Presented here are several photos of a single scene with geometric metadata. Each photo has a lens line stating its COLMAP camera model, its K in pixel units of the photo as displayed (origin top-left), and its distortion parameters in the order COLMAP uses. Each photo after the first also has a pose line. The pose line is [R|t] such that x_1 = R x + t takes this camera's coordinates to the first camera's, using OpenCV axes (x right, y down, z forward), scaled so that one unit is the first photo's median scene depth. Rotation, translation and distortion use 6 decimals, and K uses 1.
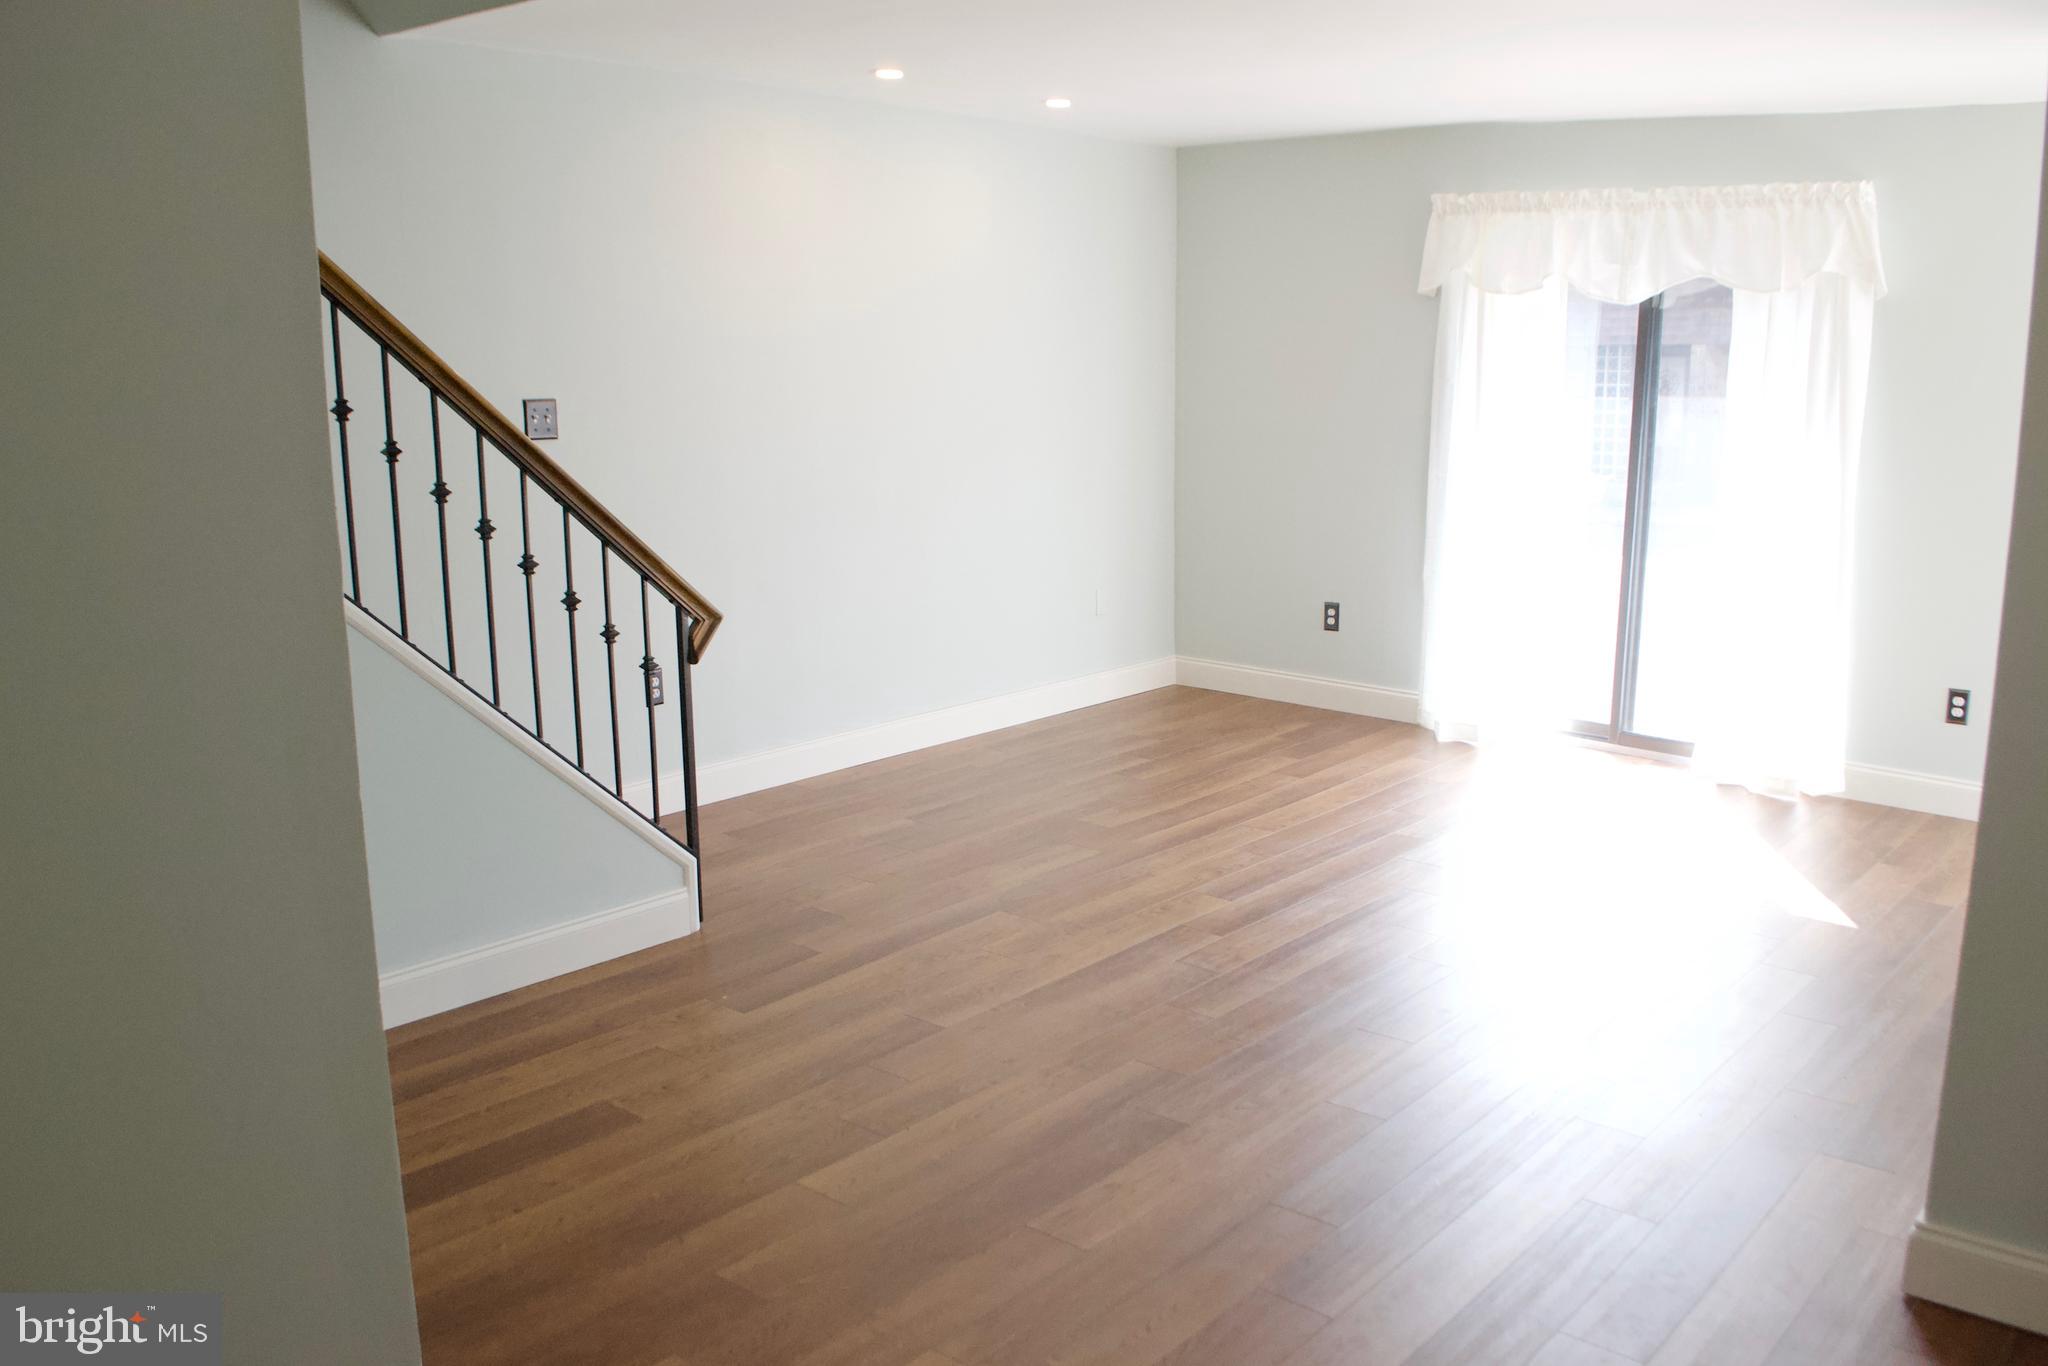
lens RADIAL K [[1659.3, 0, 1029.7], [0, 1659.3, 726.8], [0, 0, 1]] dist [-0.055274, 0.002121]
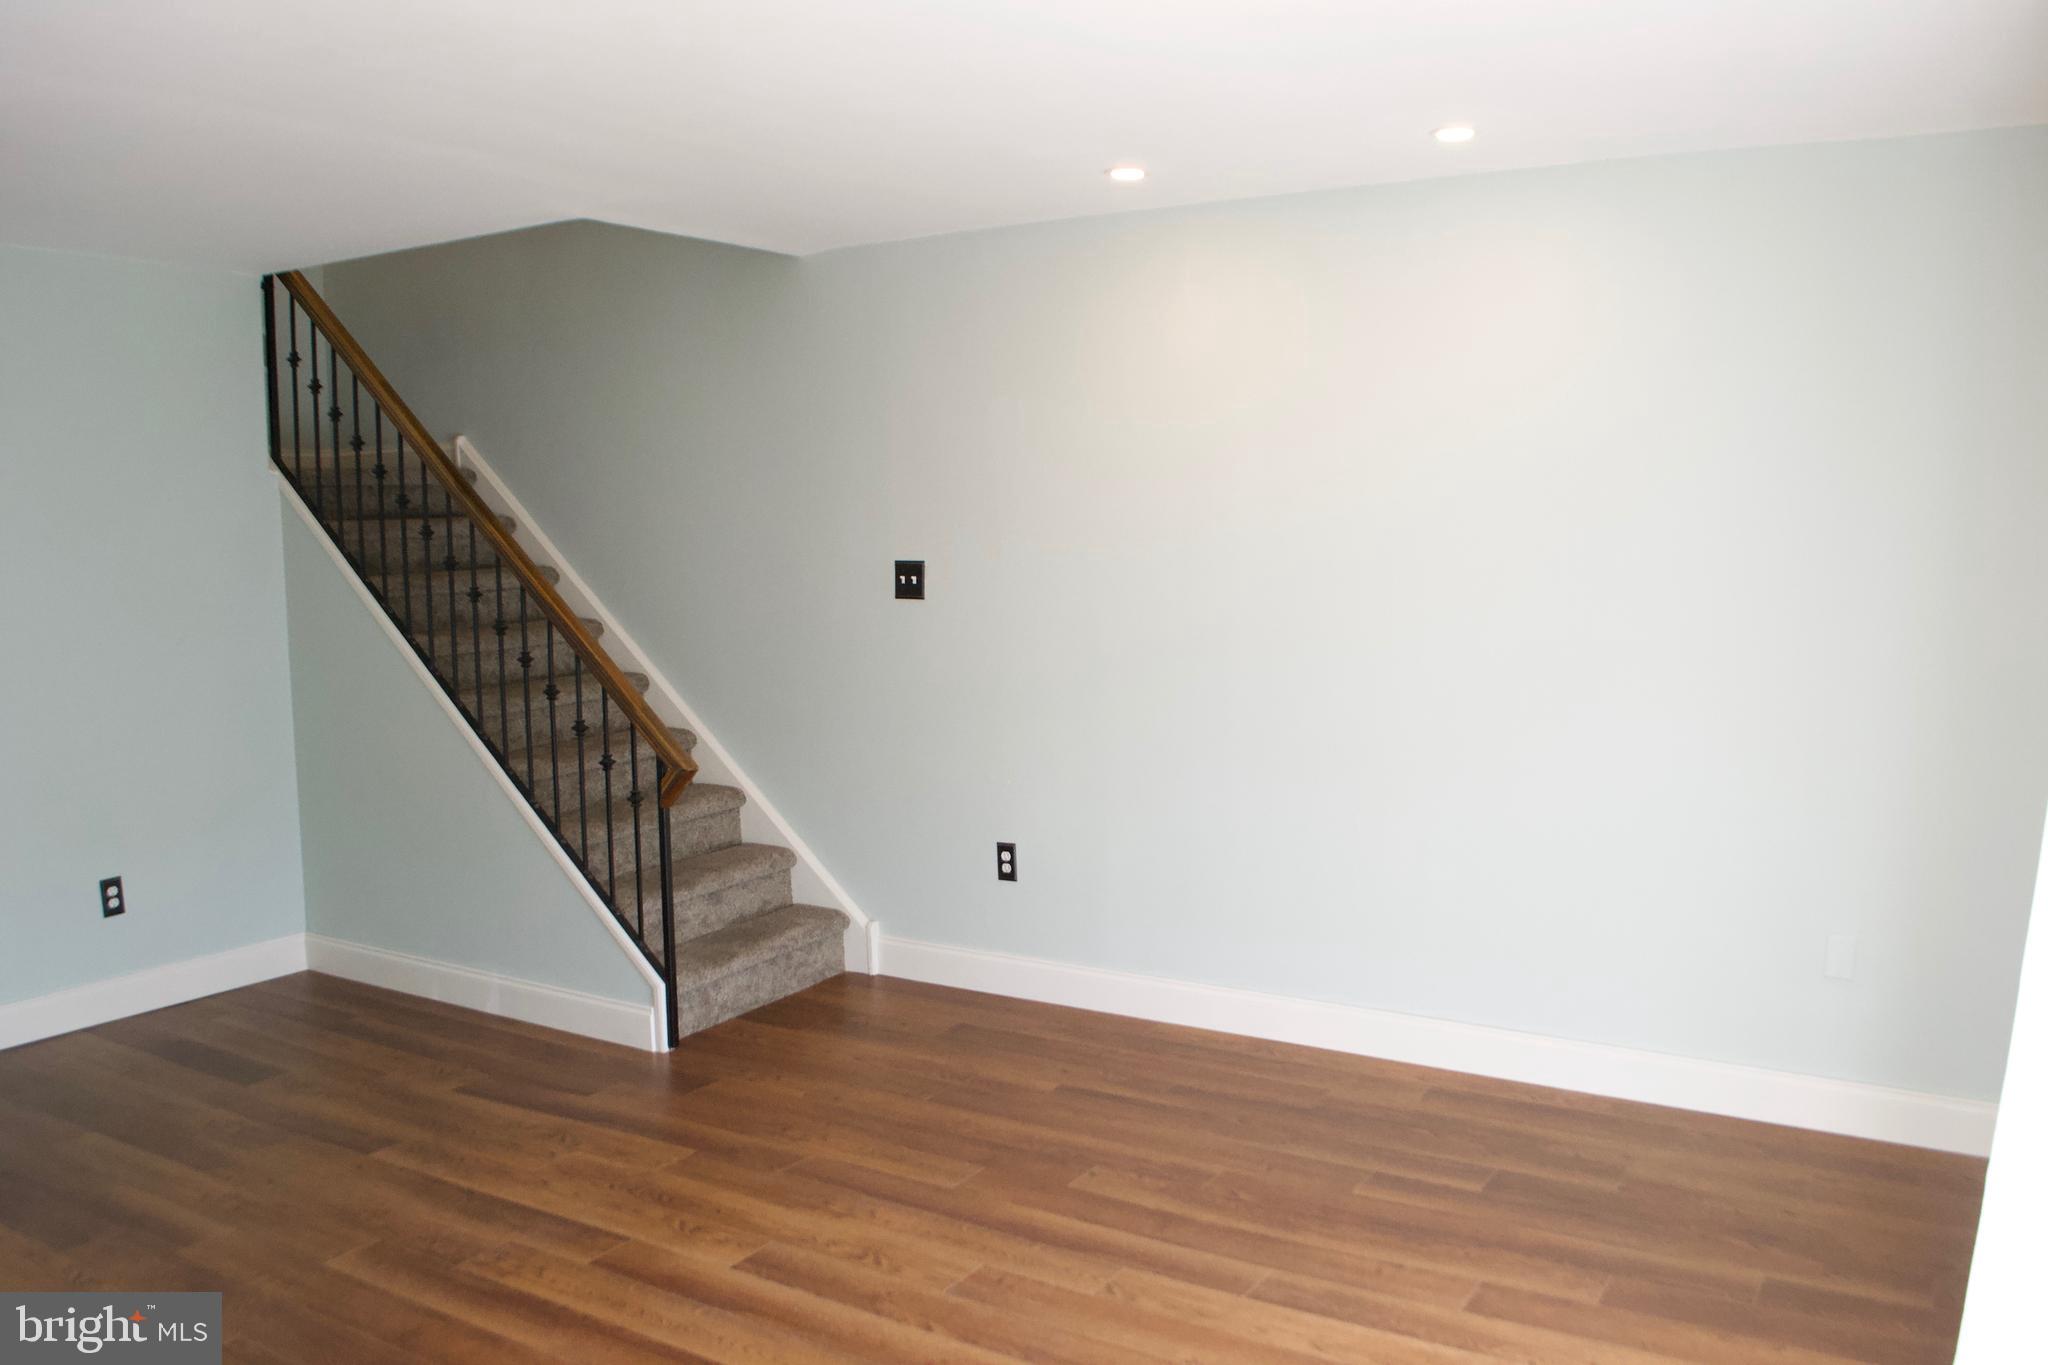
lens RADIAL K [[1659.3, 0, 1029.7], [0, 1659.3, 726.3], [0, 0, 1]] dist [-0.055274, 0.002121]
pose [[0.145546, 0.117673, -0.982329, 0.839646], [-0.208982, 0.974154, 0.085731, -0.219031], [0.967028, 0.192812, 0.166376, 0.987595]]
